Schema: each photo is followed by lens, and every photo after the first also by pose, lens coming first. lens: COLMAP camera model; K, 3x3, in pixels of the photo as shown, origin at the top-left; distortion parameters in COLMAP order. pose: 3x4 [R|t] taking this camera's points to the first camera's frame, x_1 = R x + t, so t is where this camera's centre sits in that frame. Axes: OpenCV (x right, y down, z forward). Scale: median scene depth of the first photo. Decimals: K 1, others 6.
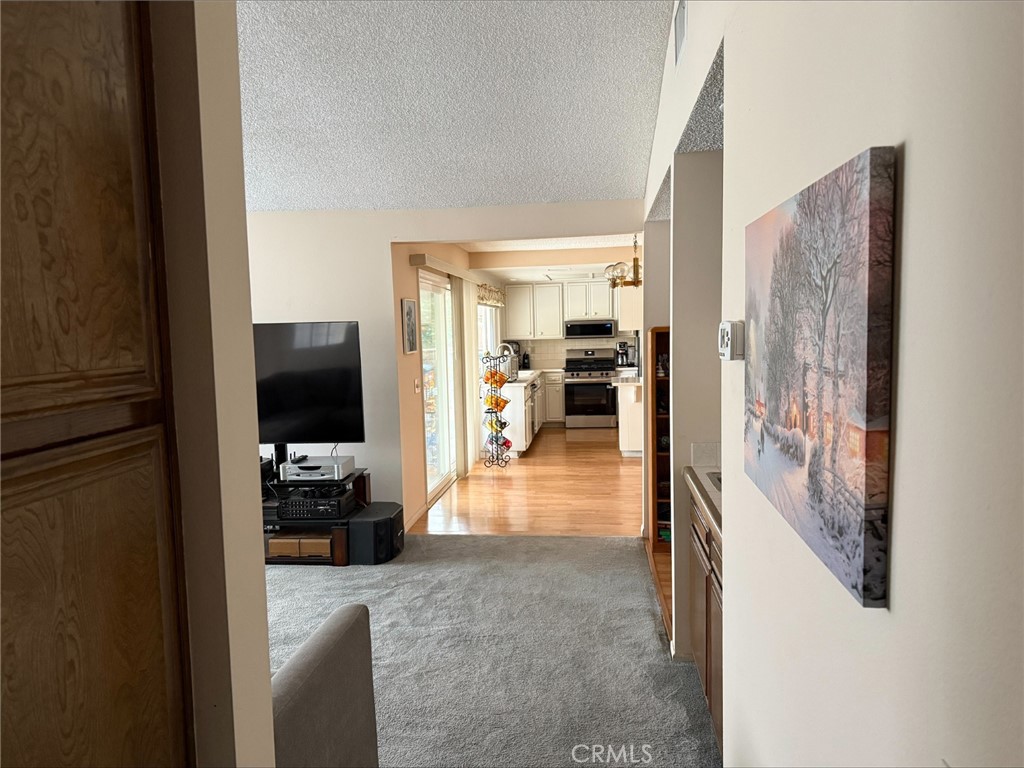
lens RADIAL K [[715.2, 0, 511.4], [0, 715.2, 389.3], [0, 0, 1]] dist [0.072784, -0.096788]
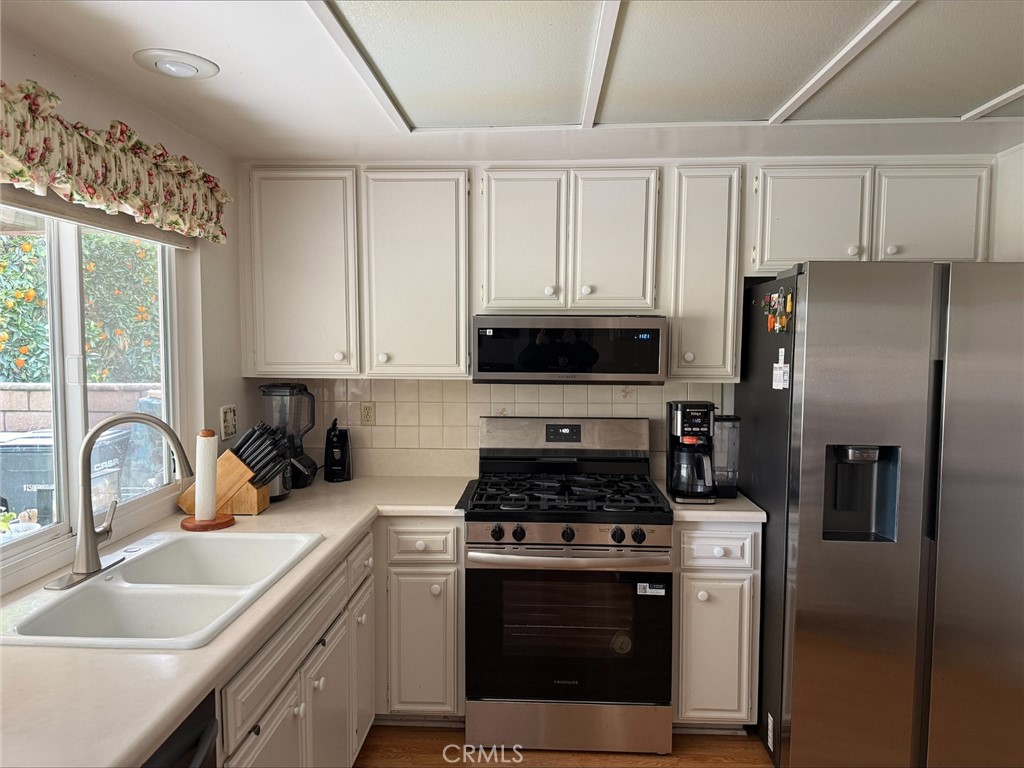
lens RADIAL K [[713.9, 0, 511.7], [0, 713.9, 385.4], [0, 0, 1]] dist [0.068581, -0.083414]
pose [[0.997392, 0.024381, 0.067935, 0.071692], [-0.023450, 0.999620, -0.014474, -0.066469], [-0.068262, 0.012843, 0.997585, 0.747705]]
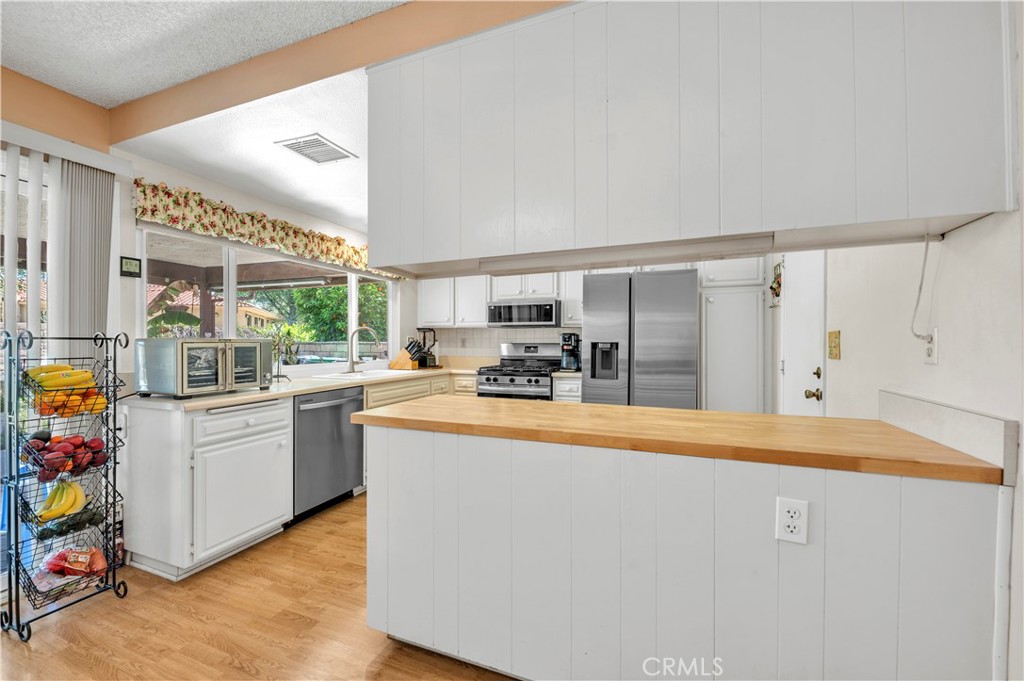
lens RADIAL K [[408.2, 0, 513.7], [0, 408.2, 342.8], [0, 0, 1]] dist [0.023773, -0.015325]
pose [[0.966081, 0.026471, -0.256881, 0.202437], [-0.046017, 0.996458, -0.070381, -0.028390], [0.254108, 0.079815, 0.963877, 0.630486]]
